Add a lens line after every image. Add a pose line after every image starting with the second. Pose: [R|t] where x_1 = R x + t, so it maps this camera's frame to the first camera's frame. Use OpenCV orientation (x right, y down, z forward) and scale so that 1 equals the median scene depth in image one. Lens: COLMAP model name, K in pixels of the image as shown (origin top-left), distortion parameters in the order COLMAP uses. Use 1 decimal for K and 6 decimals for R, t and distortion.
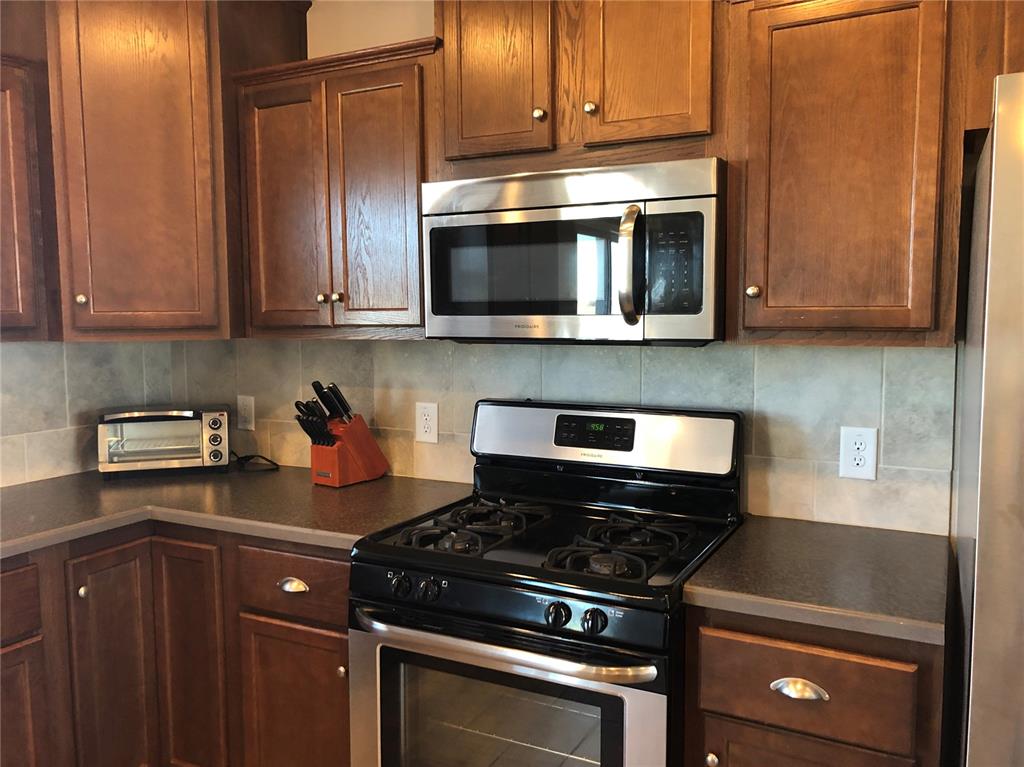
lens RADIAL K [[848.9, 0, 523.7], [0, 848.9, 370.8], [0, 0, 1]] dist [0.029991, -0.022228]
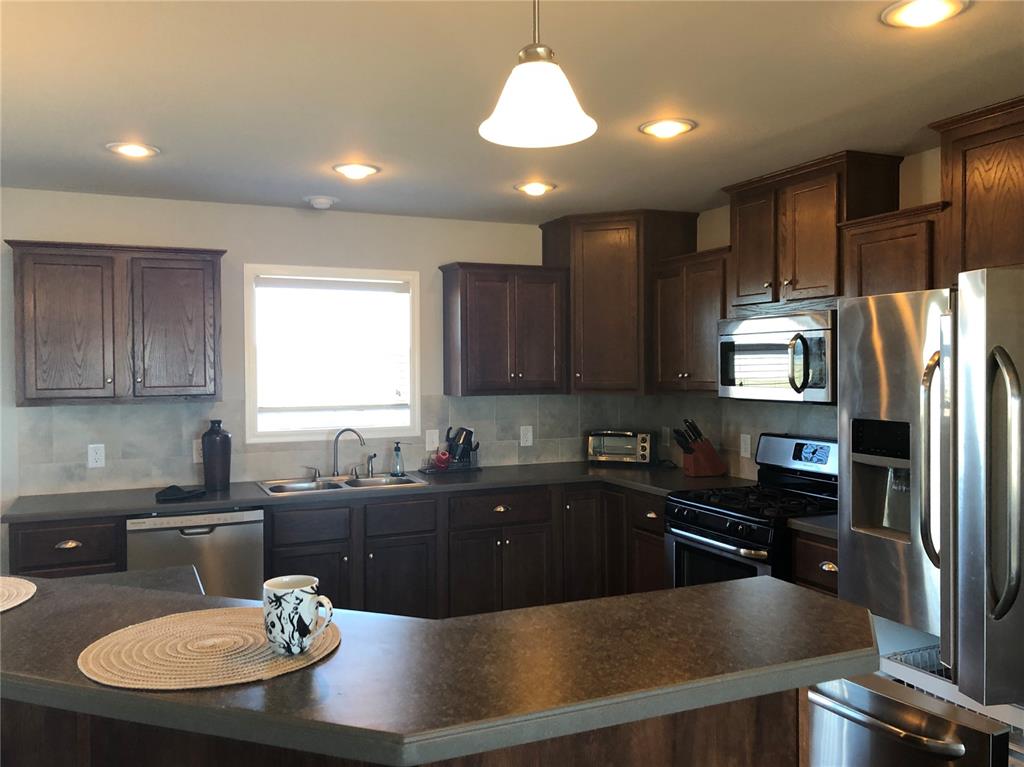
lens RADIAL K [[848.9, 0, 510.7], [0, 848.9, 381.4], [0, 0, 1]] dist [0.029991, -0.022228]
pose [[0.774528, 0.016571, -0.632322, 0.743506], [-0.051110, 0.998028, -0.036449, 0.019810], [0.630471, 0.060548, 0.773847, -0.808218]]
